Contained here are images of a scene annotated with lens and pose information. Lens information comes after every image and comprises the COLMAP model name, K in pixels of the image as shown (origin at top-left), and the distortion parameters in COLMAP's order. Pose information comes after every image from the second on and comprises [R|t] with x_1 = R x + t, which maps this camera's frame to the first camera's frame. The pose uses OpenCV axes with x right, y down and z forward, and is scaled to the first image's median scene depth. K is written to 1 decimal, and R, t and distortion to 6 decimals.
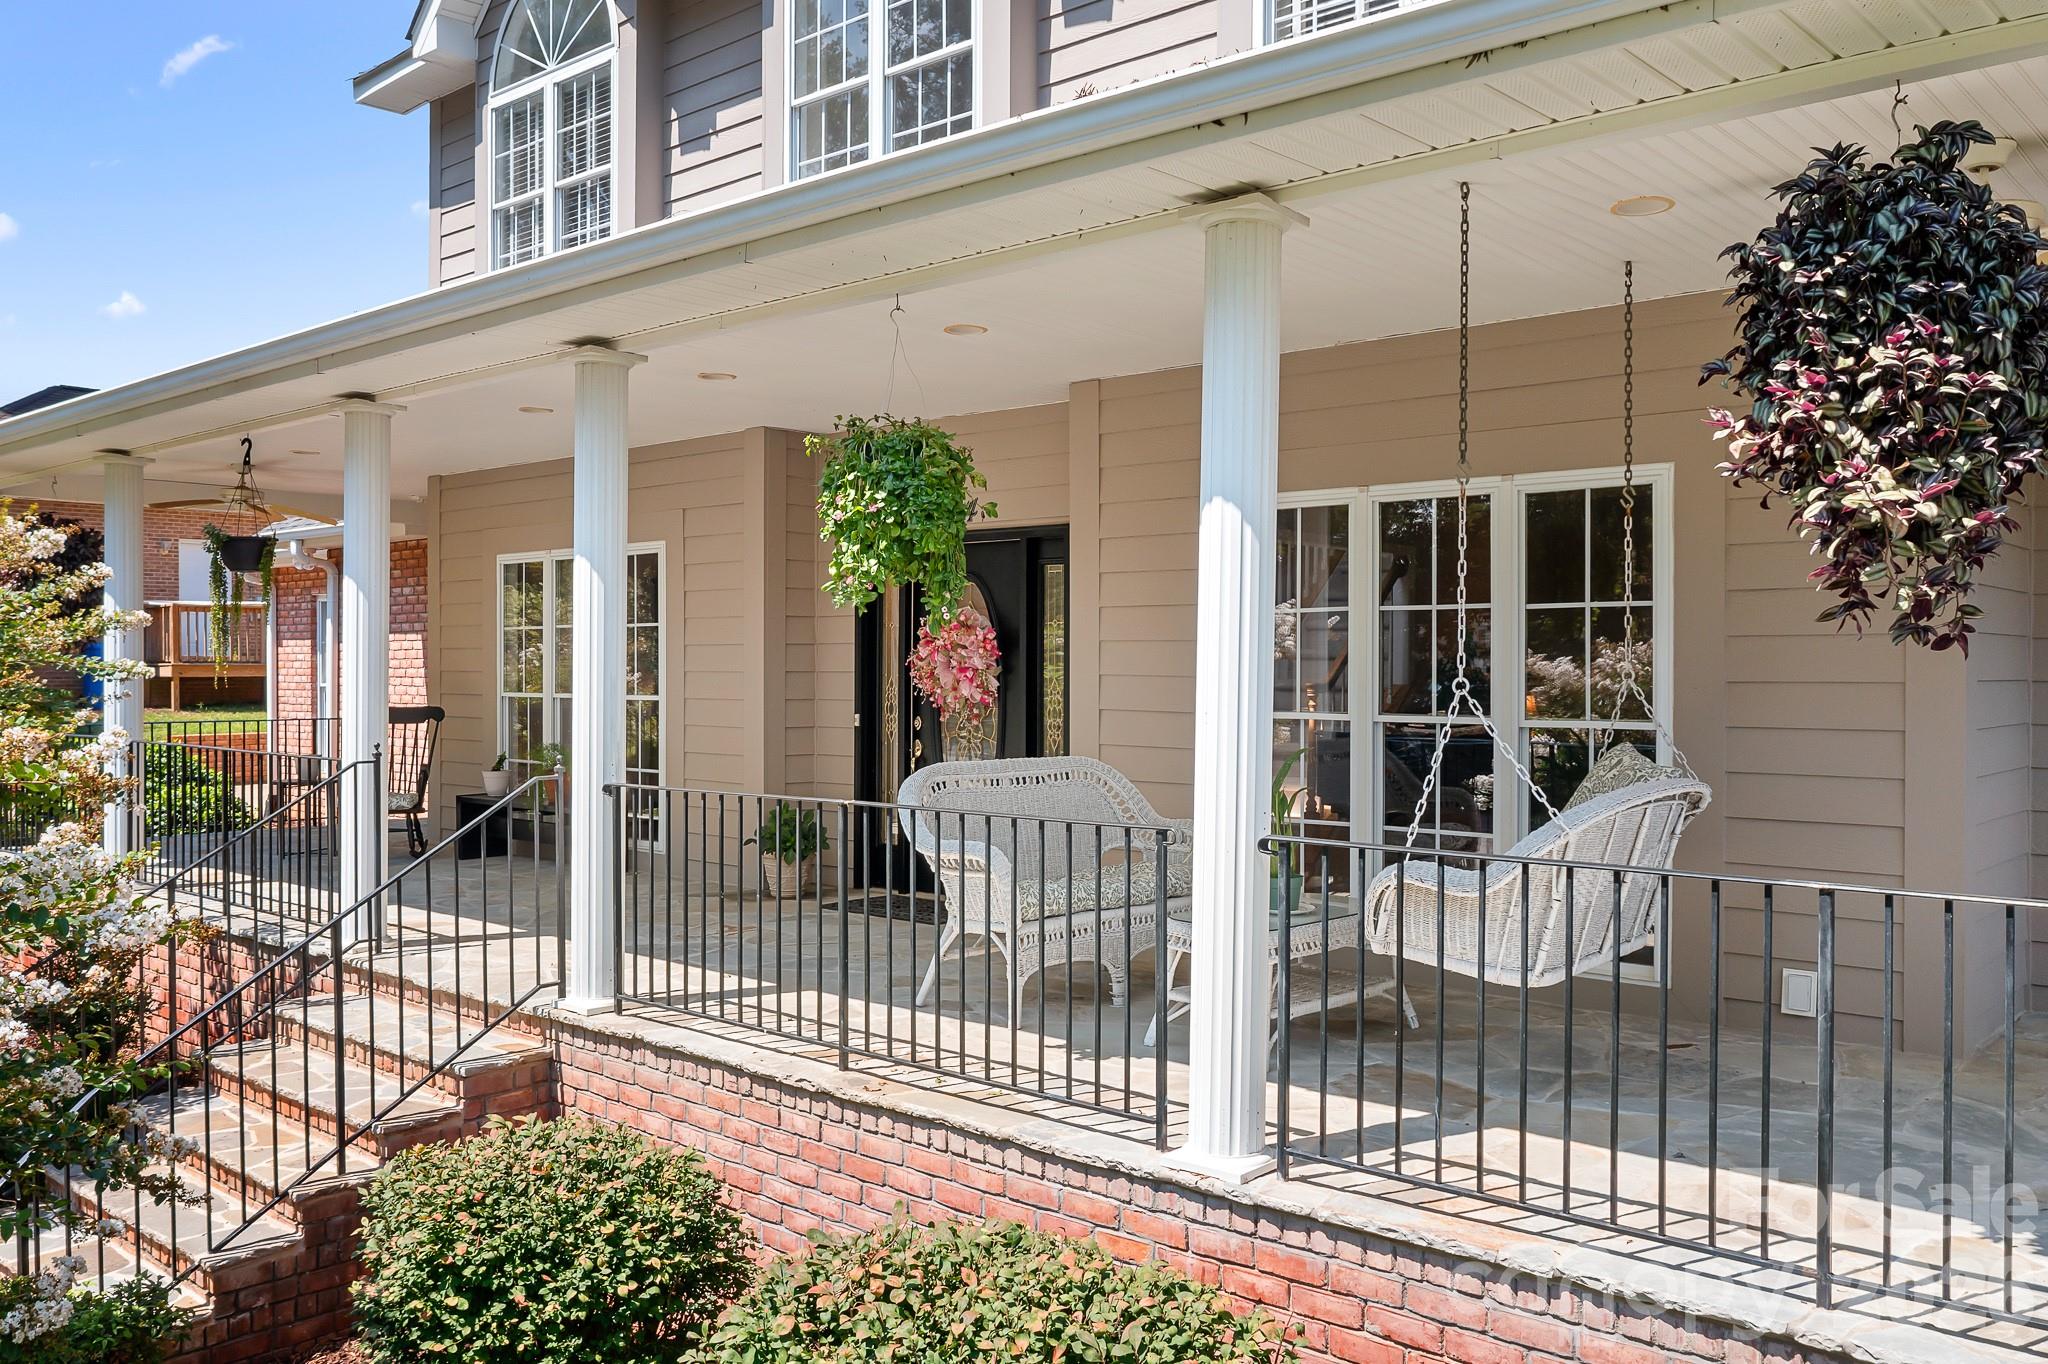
lens RADIAL K [[1614.3, 0, 1020.3], [0, 1614.3, 729.2], [0, 0, 1]] dist [-0.005148, -0.008722]
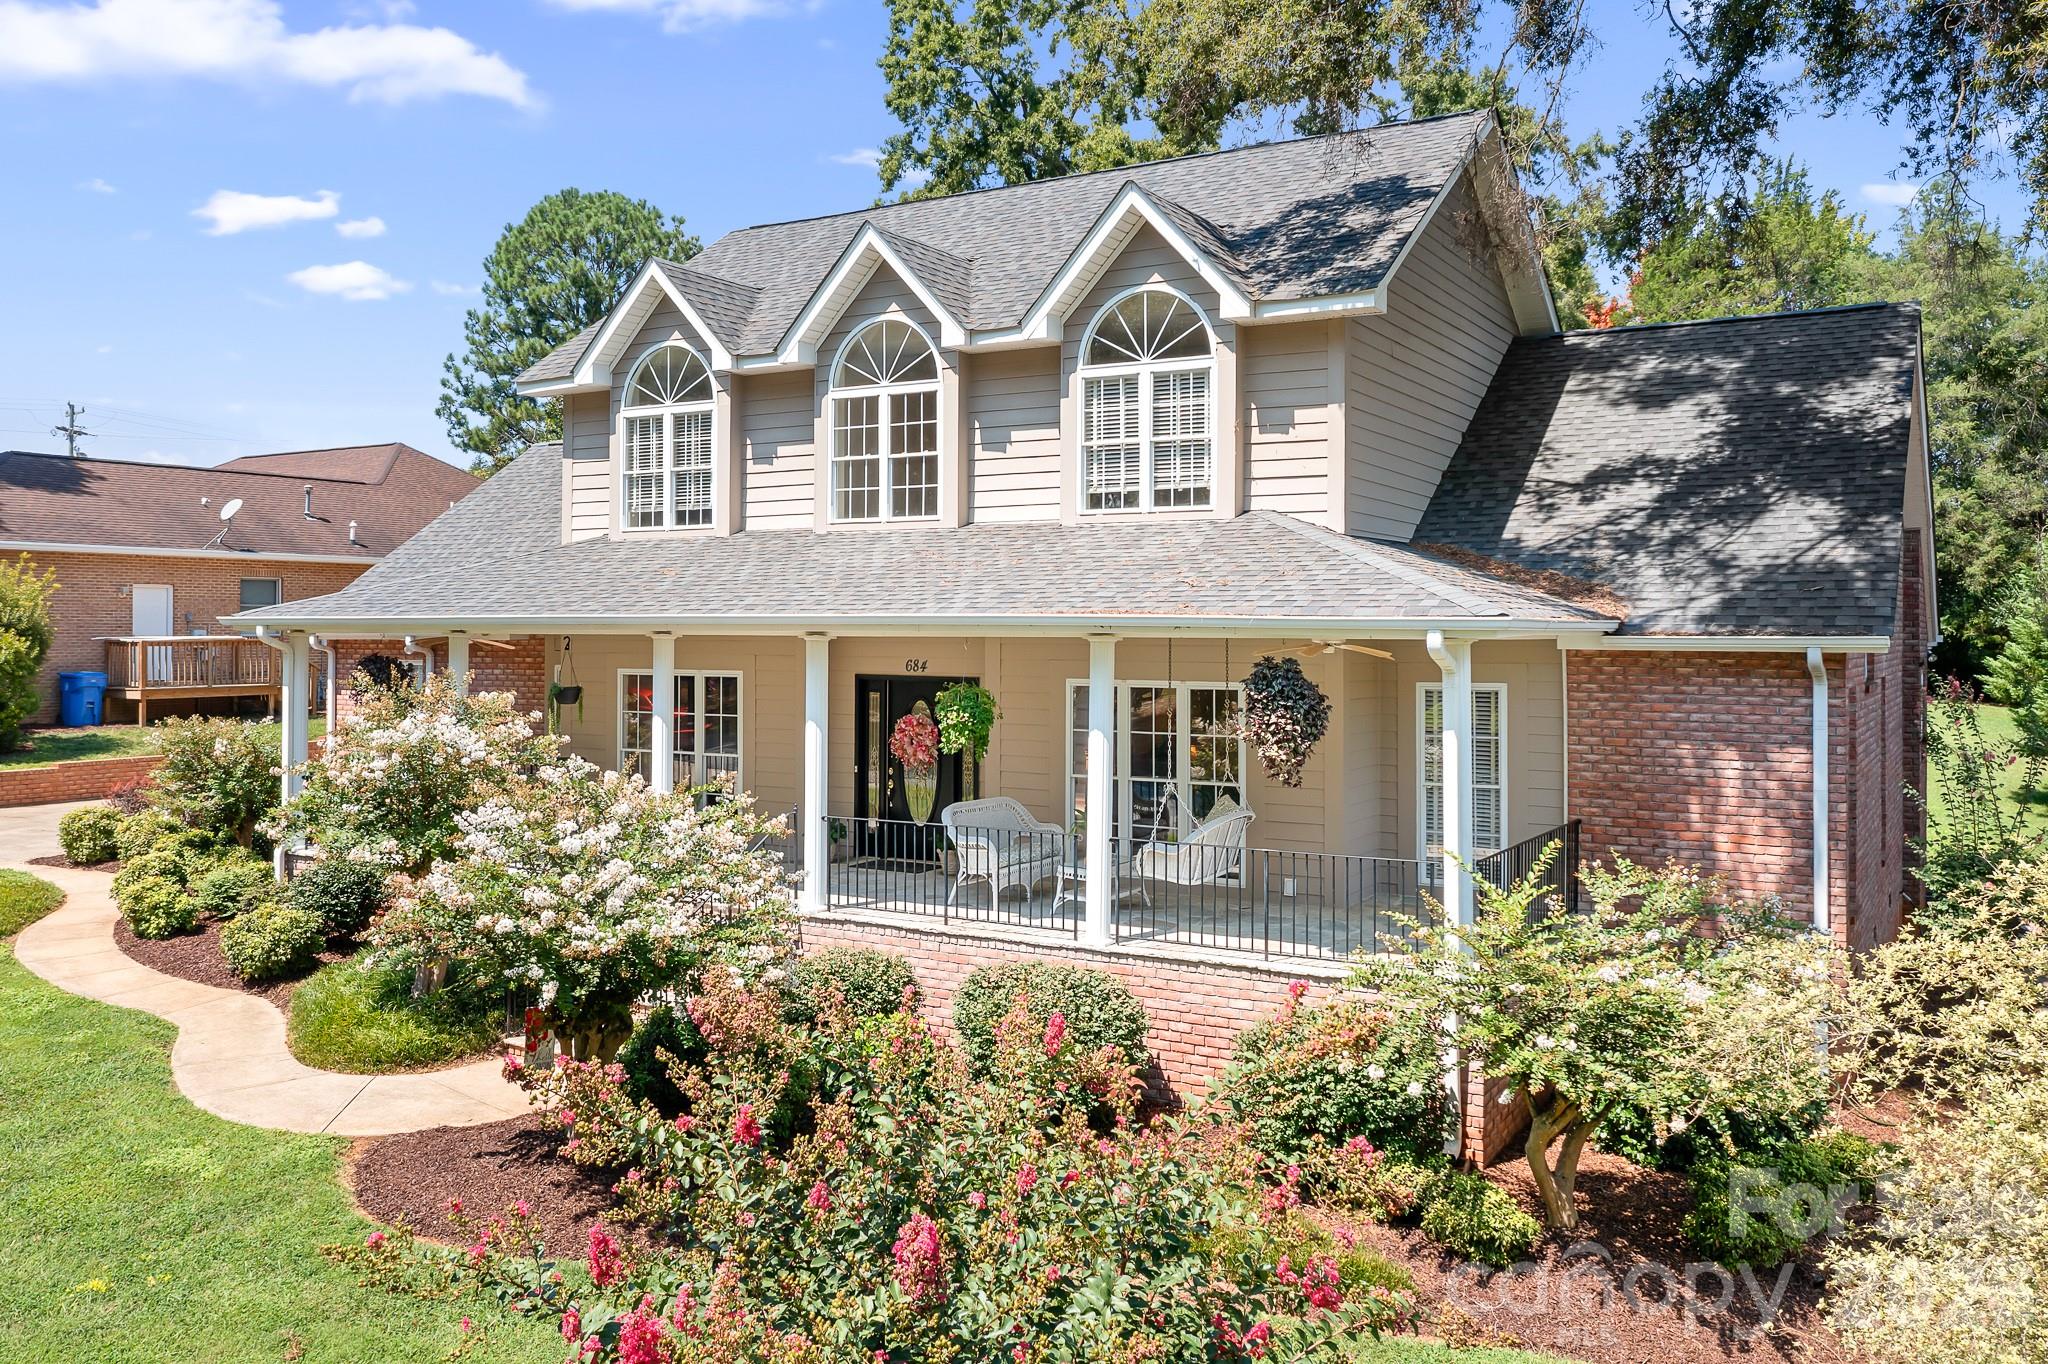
lens RADIAL K [[1614.3, 0, 1006.4], [0, 1614.3, 678.1], [0, 0, 1]] dist [-0.005148, -0.008722]
pose [[0.982774, -0.003554, 0.184776, -0.488886], [0.004946, 0.999963, -0.007077, -0.173041], [-0.184744, 0.007869, 0.982755, -1.601201]]
